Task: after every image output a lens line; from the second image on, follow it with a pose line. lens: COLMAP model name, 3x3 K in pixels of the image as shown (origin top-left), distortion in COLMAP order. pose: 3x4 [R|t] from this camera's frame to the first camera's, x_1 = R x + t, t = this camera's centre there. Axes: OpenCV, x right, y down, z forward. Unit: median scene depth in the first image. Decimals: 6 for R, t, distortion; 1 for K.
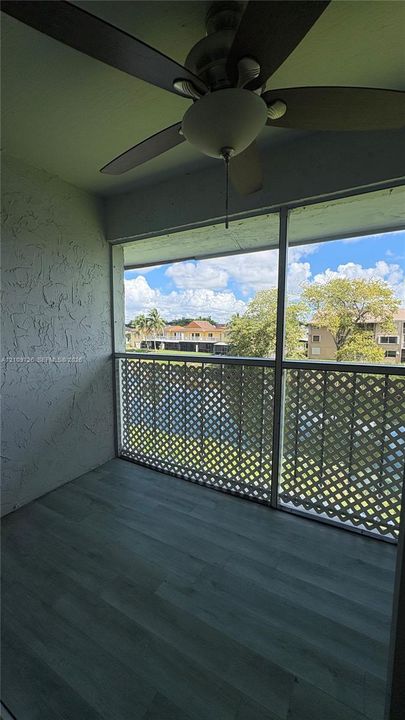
lens RADIAL K [[288.1, 0, 202.5], [0, 288.1, 360.0], [0, 0, 1]] dist [0.001053, 0.000263]
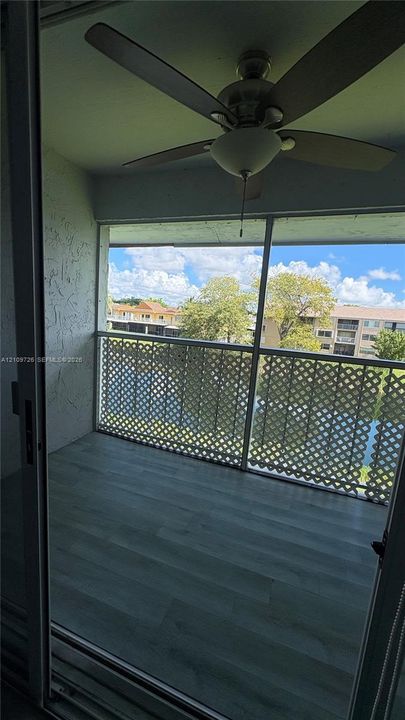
lens RADIAL K [[287.8, 0, 202.5], [0, 287.8, 360.0], [0, 0, 1]] dist [-0.000190, 0.000089]
pose [[0.982643, 0.045842, 0.179754, -0.125831], [-0.055896, 0.997120, 0.051266, 0.004877], [-0.176886, -0.060424, 0.982375, -0.093180]]
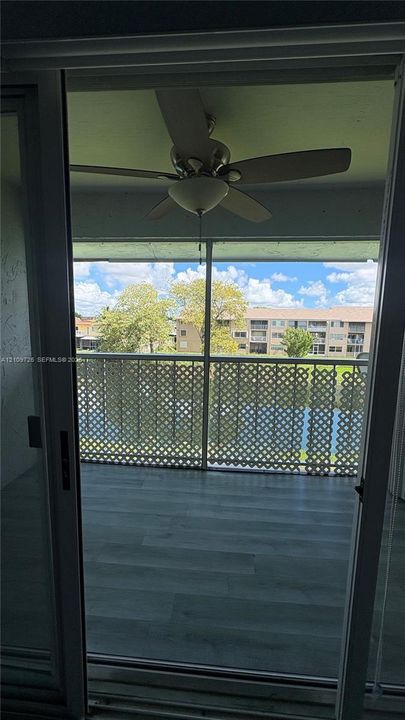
lens RADIAL K [[288.1, 0, 202.5], [0, 288.1, 360.0], [0, 0, 1]] dist [0.001053, 0.000263]
pose [[0.901487, -0.034904, 0.431397, -0.247608], [0.025804, 0.999304, 0.026931, -0.013117], [-0.432036, -0.013146, 0.901760, -0.131452]]
